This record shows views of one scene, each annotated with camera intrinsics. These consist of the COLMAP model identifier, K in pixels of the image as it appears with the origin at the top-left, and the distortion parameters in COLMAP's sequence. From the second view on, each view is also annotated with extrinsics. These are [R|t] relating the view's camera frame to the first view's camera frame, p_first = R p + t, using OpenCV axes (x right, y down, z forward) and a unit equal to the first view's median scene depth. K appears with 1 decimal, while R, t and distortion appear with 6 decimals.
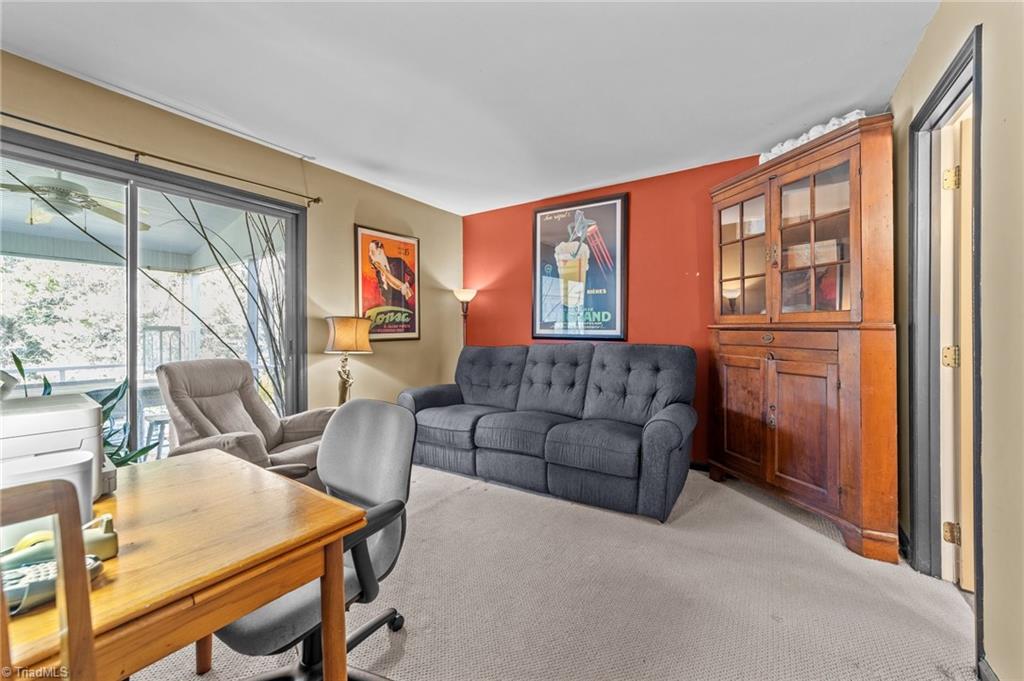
lens RADIAL K [[399.5, 0, 519.0], [0, 399.5, 333.6], [0, 0, 1]] dist [-0.009543, 0.004922]
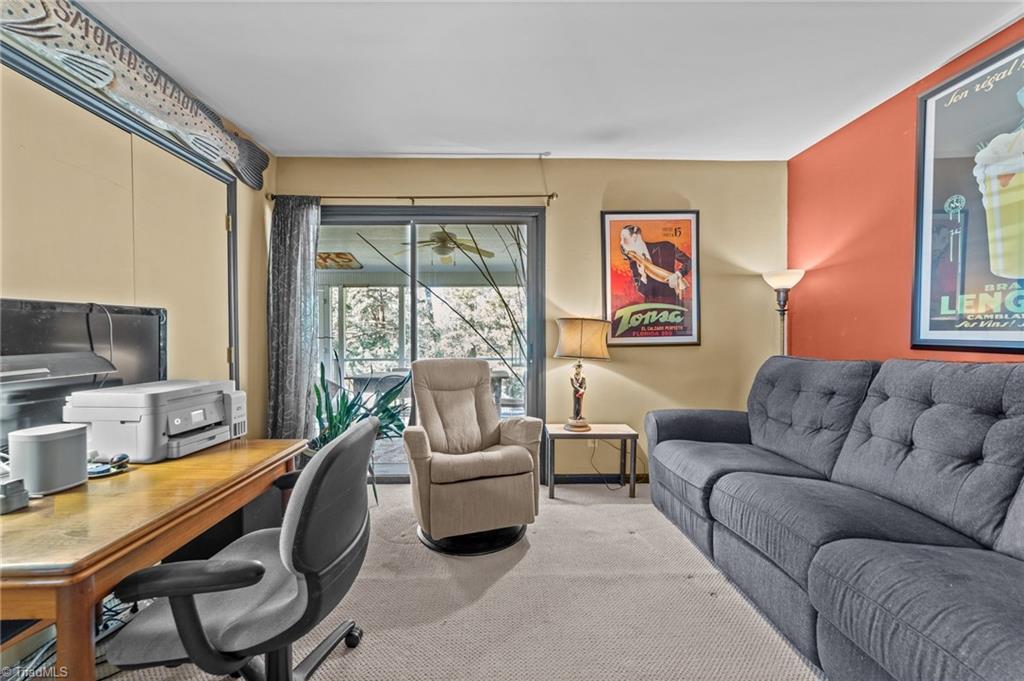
lens RADIAL K [[399.5, 0, 506.4], [0, 399.5, 342.3], [0, 0, 1]] dist [-0.009543, 0.004922]
pose [[0.564242, 0.016742, -0.825440, 0.185718], [-0.003118, 0.999830, 0.018147, -0.003833], [0.825603, -0.007666, 0.564199, 0.312814]]
